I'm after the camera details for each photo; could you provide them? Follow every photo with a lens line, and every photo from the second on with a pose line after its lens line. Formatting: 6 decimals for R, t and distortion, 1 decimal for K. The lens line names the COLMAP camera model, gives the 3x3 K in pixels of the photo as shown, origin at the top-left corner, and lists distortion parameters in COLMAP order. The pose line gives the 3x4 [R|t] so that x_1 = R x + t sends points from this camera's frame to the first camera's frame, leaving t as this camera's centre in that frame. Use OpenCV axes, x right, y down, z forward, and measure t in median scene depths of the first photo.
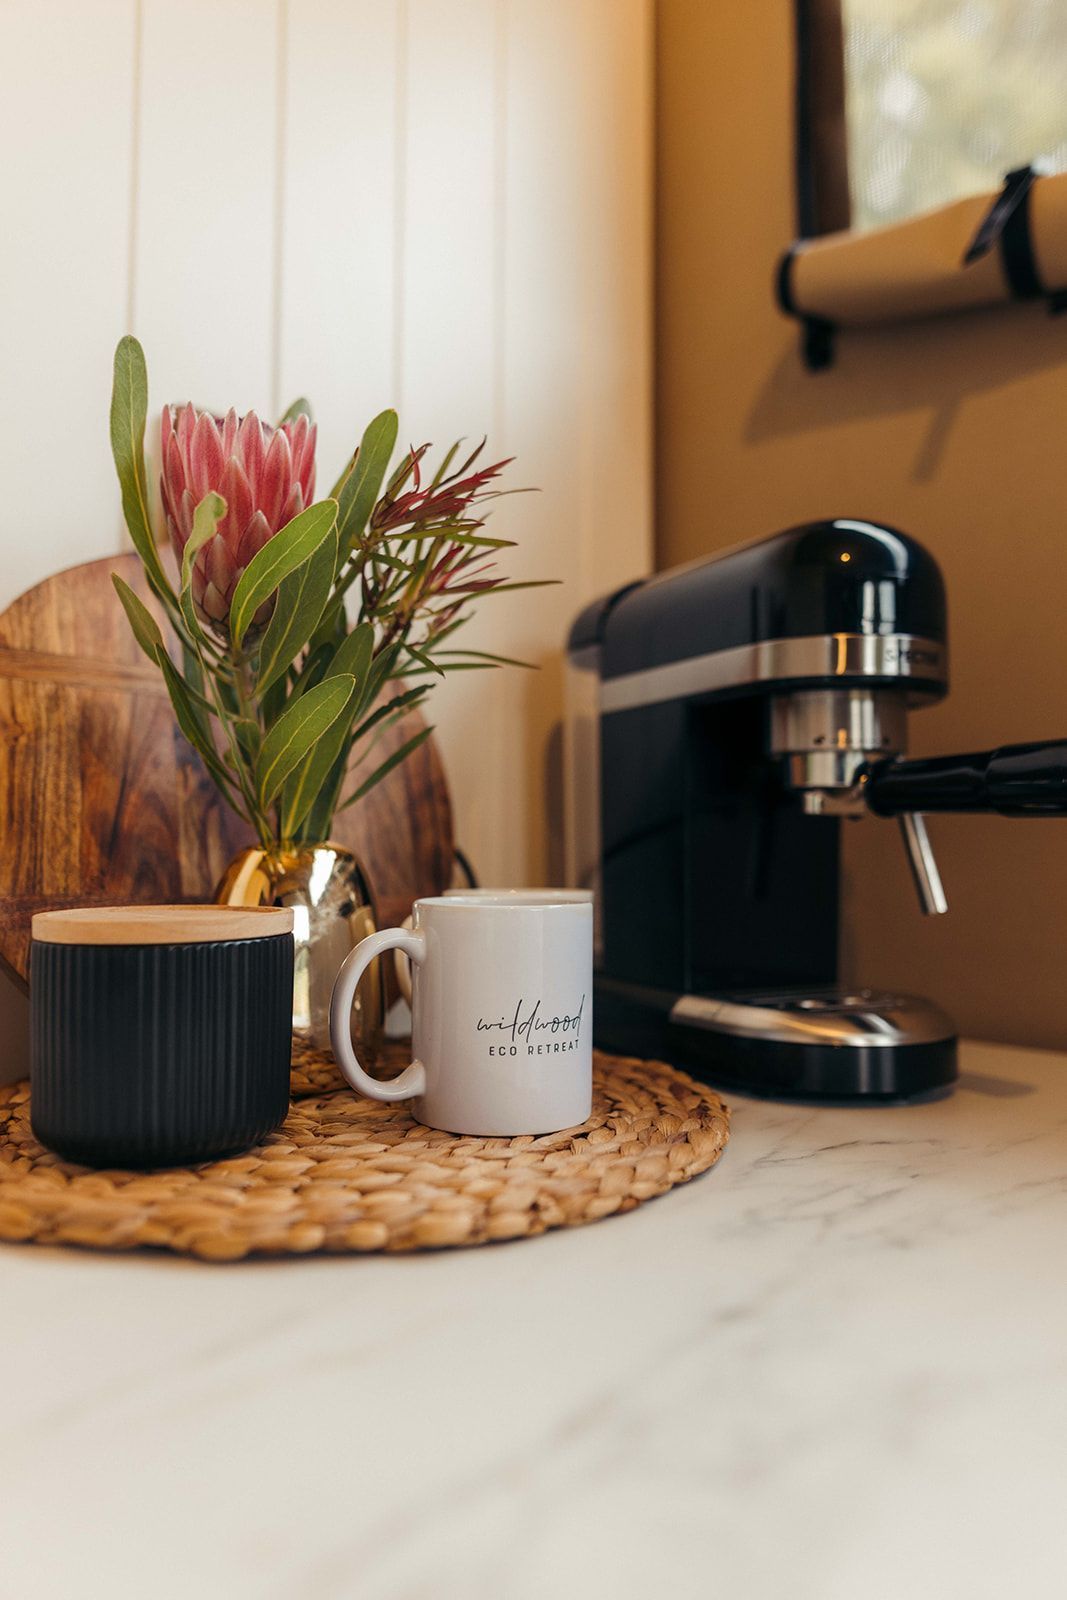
lens RADIAL K [[1062.3, 0, 530.3], [0, 1062.3, 770.6], [0, 0, 1]] dist [-0.030804, -0.000583]
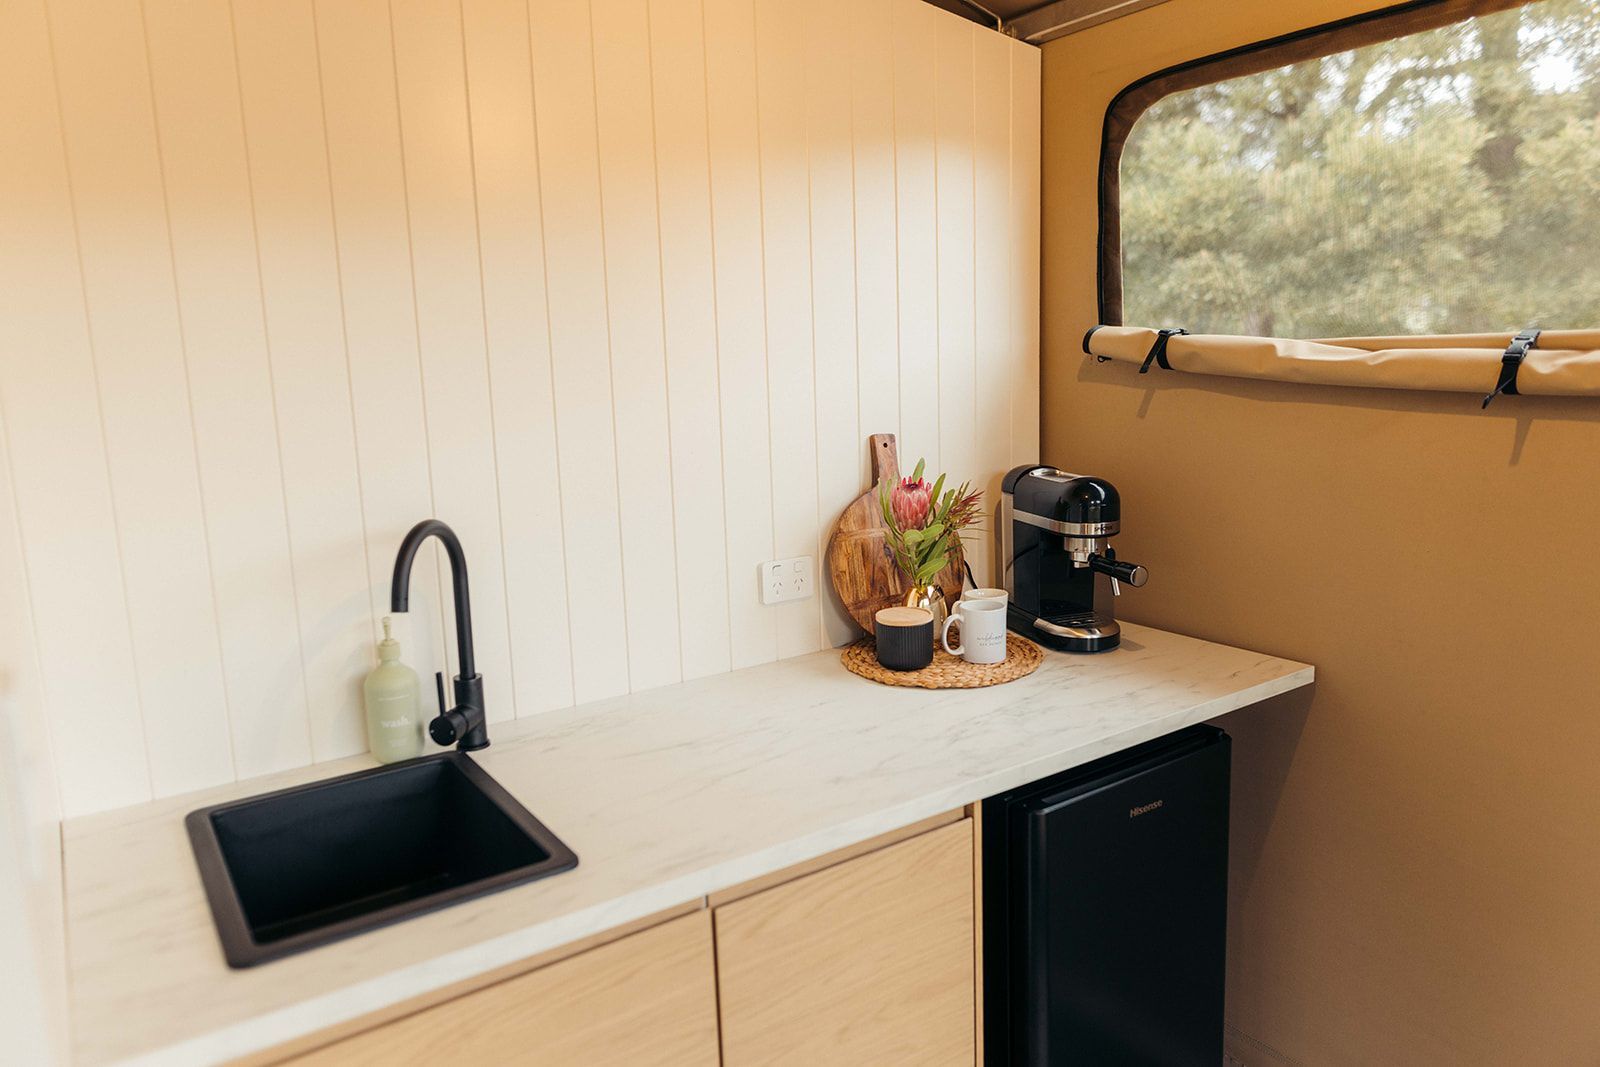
lens RADIAL K [[1062.3, 0, 800.0], [0, 1062.3, 533.5], [0, 0, 1]] dist [-0.030804, -0.000583]
pose [[0.985821, -0.001735, -0.167790, -0.029912], [0.046154, 0.964181, 0.261200, -1.051394], [0.161327, -0.265241, 0.950590, -2.438804]]
